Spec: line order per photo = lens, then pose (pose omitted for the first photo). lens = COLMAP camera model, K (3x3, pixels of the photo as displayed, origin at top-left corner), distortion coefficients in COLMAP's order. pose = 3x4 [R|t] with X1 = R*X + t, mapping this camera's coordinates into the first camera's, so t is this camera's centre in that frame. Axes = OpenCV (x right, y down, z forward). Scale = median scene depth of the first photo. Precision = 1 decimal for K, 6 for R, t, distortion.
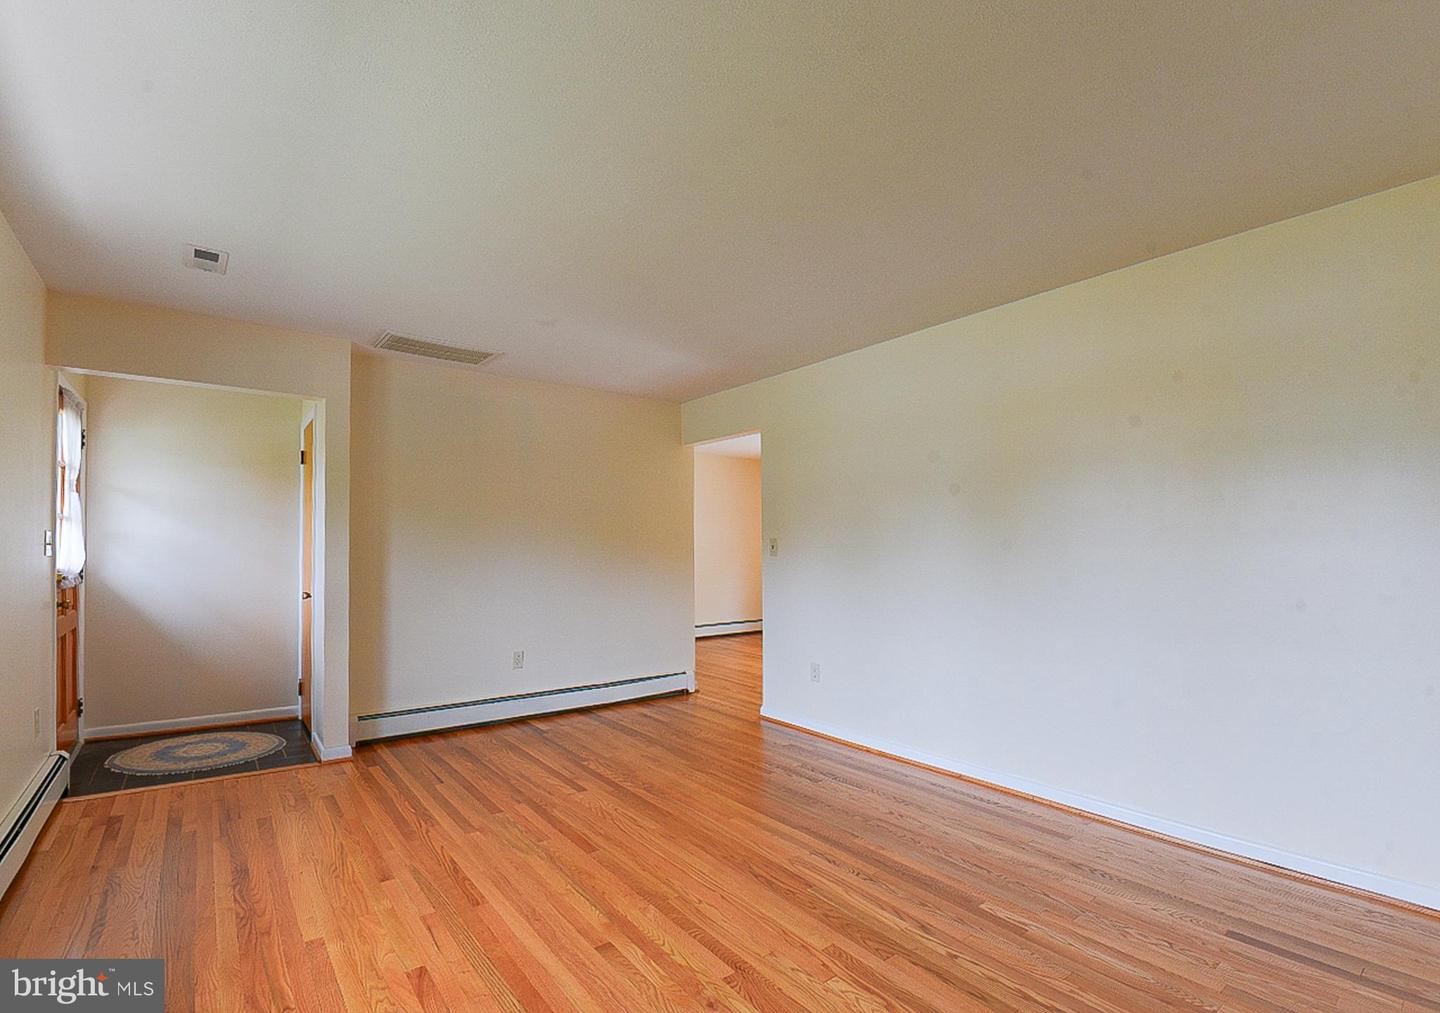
lens RADIAL K [[676.2, 0, 720.0], [0, 676.2, 506.5], [0, 0, 1]] dist [0.000973, -0.015051]
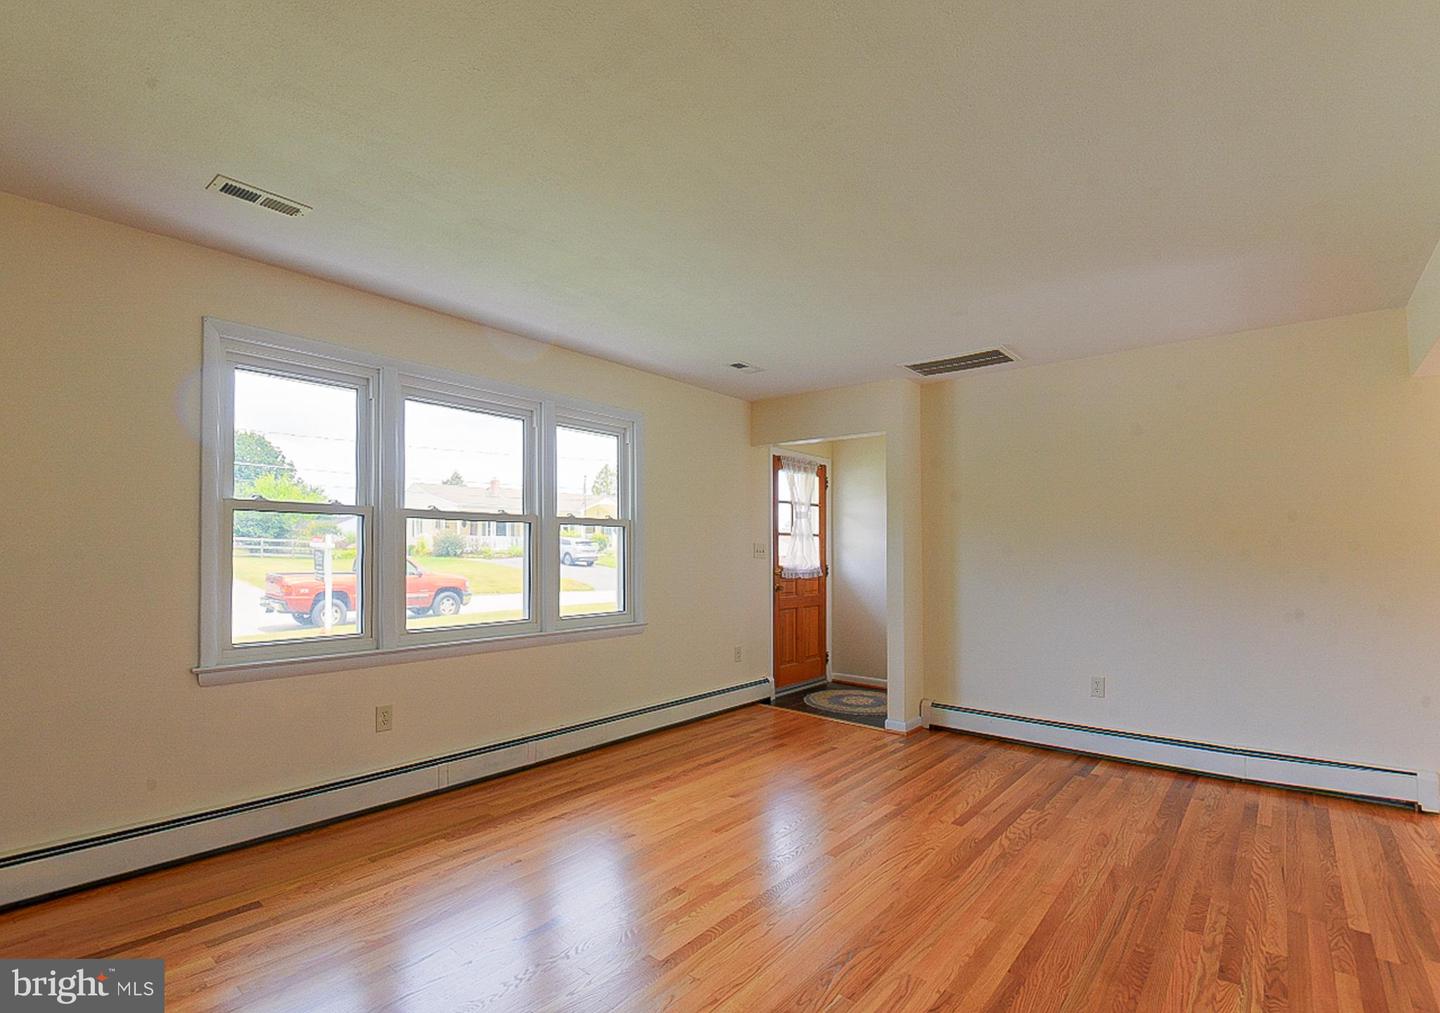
lens RADIAL K [[676.2, 0, 720.0], [0, 676.2, 506.5], [0, 0, 1]] dist [0.000973, -0.015051]
pose [[0.218146, -0.064015, -0.973814, 0.568070], [0.050478, 0.997251, -0.054248, 0.028721], [0.974610, -0.037322, 0.220778, 0.460276]]
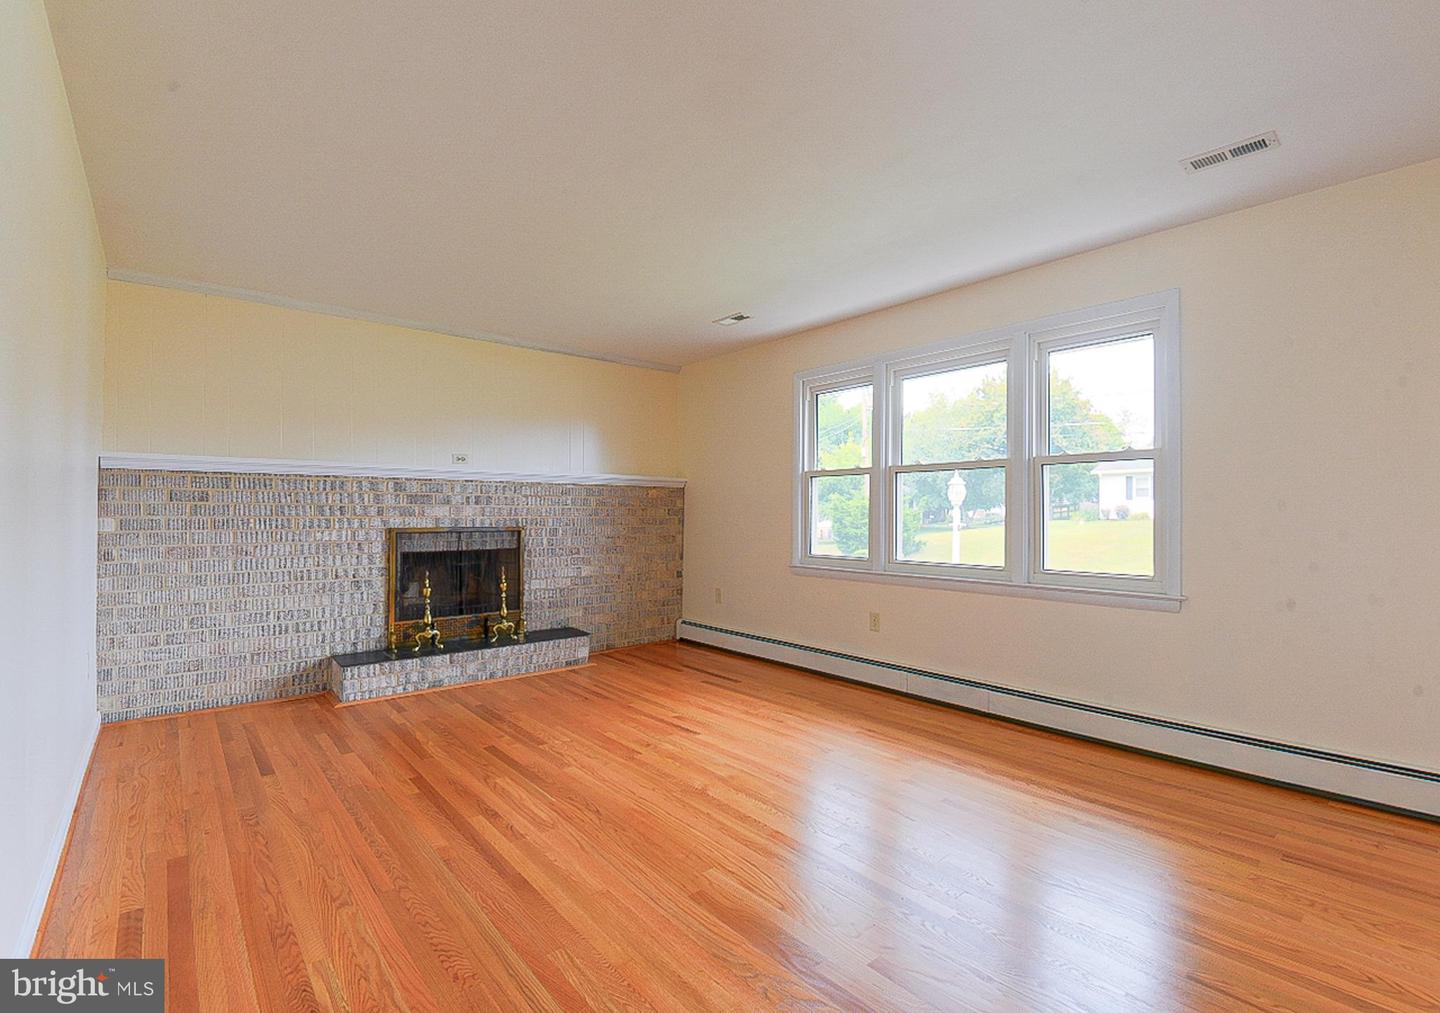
lens RADIAL K [[676.2, 0, 720.0], [0, 676.2, 506.5], [0, 0, 1]] dist [0.000973, -0.015051]
pose [[-0.999433, 0.003473, -0.033476, -0.066537], [0.005489, 0.998163, -0.060331, 0.099153], [0.033205, -0.060480, -0.997617, 1.369013]]
